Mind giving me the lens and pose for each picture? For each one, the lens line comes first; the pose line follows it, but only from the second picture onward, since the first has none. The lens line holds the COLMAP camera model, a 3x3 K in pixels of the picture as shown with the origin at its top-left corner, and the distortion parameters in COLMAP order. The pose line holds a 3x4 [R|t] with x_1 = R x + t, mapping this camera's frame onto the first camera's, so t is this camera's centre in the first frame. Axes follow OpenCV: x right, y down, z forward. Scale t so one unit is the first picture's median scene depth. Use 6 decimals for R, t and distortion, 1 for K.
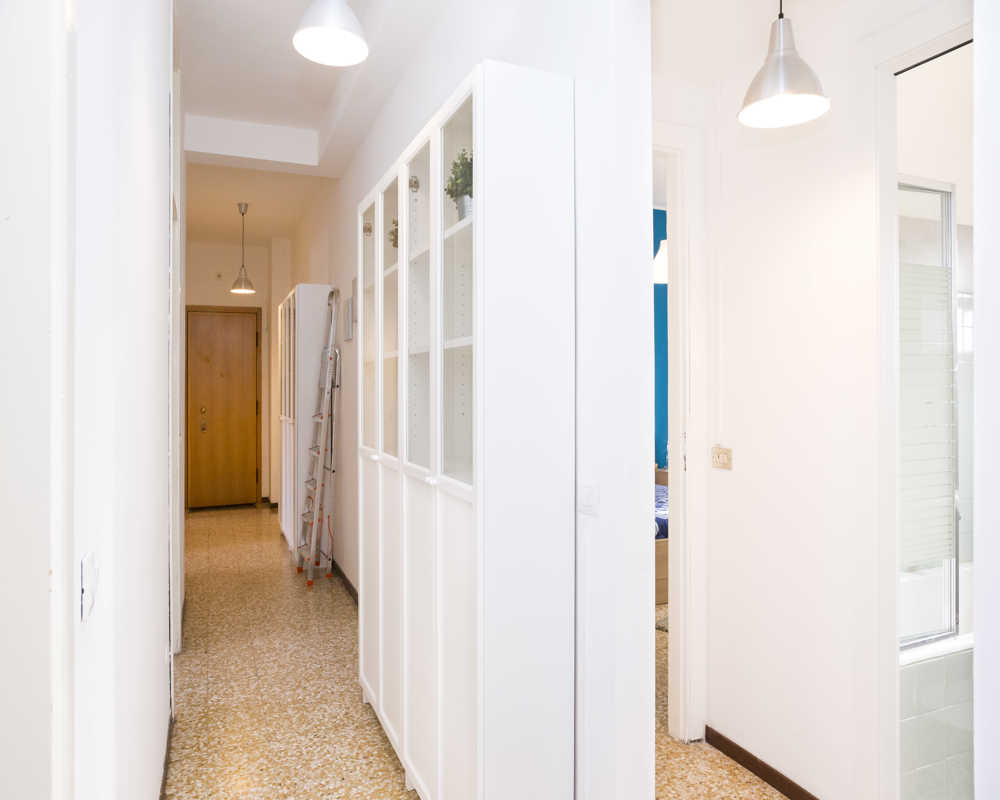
lens RADIAL K [[705.8, 0, 503.6], [0, 705.8, 383.1], [0, 0, 1]] dist [0.031303, -0.000260]
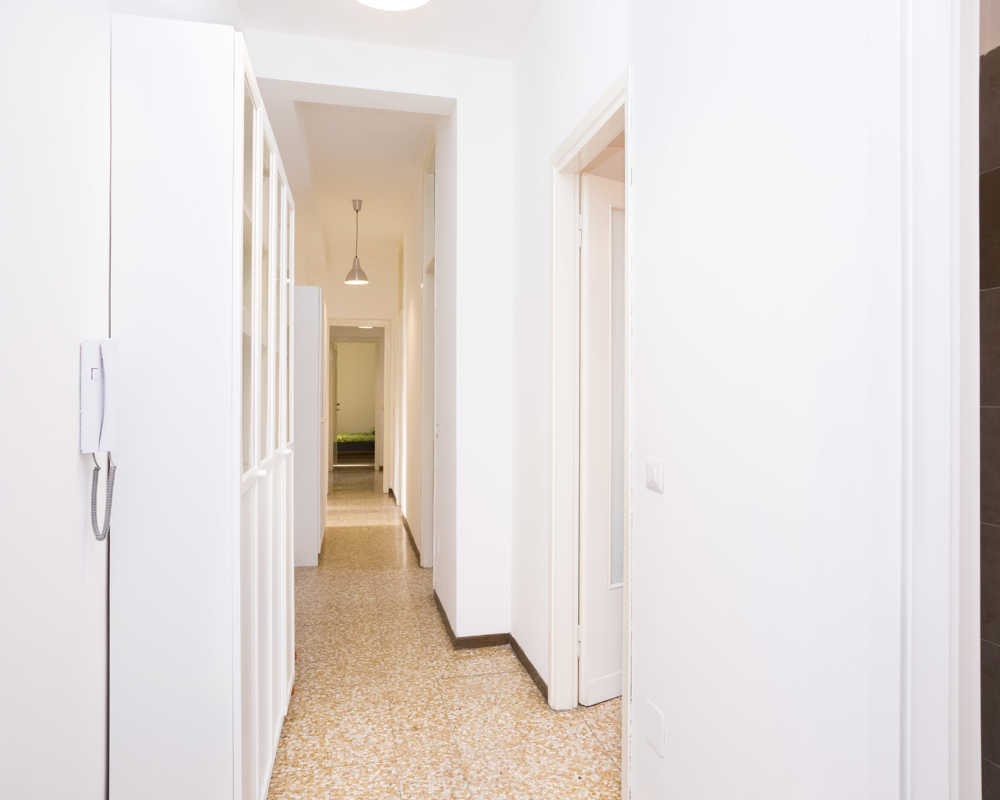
lens RADIAL K [[705.8, 0, 503.6], [0, 705.8, 383.1], [0, 0, 1]] dist [0.031303, -0.000260]
pose [[-0.983382, 0.001098, 0.181543, -0.727587], [0.000526, 0.999995, -0.003201, 0.017366], [-0.181546, -0.003052, -0.983378, 1.989728]]
